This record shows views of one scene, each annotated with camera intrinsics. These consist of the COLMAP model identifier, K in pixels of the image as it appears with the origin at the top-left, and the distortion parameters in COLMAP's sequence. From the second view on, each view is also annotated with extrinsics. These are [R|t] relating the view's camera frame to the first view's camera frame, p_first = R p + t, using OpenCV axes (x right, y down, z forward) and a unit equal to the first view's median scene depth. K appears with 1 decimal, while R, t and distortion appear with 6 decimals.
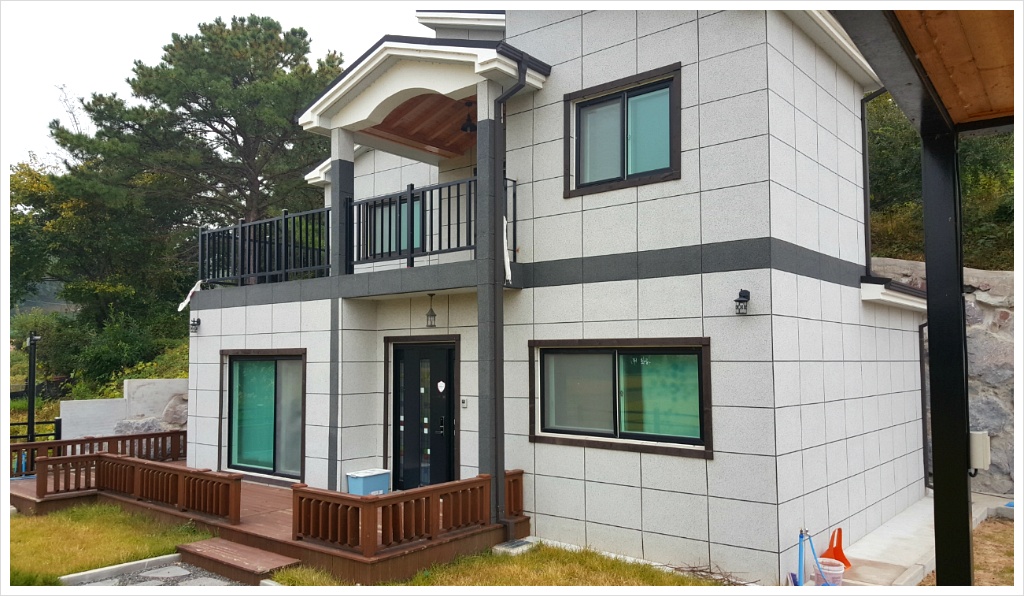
lens RADIAL K [[794.9, 0, 512.0], [0, 794.9, 298.0], [0, 0, 1]] dist [0.062930, -0.077954]
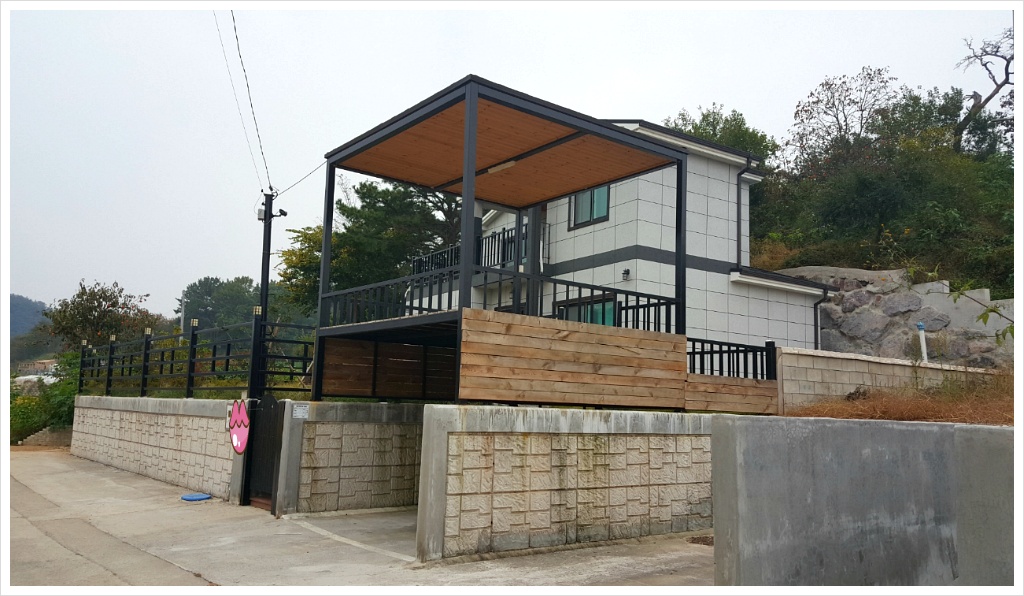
lens RADIAL K [[797.5, 0, 512.0], [0, 797.5, 298.0], [0, 0, 1]] dist [0.159480, -0.005290]
pose [[0.959484, -0.006559, -0.281686, 0.242960], [-0.012656, 0.997717, -0.066342, 0.088136], [0.281478, 0.067219, 0.957210, -0.478821]]
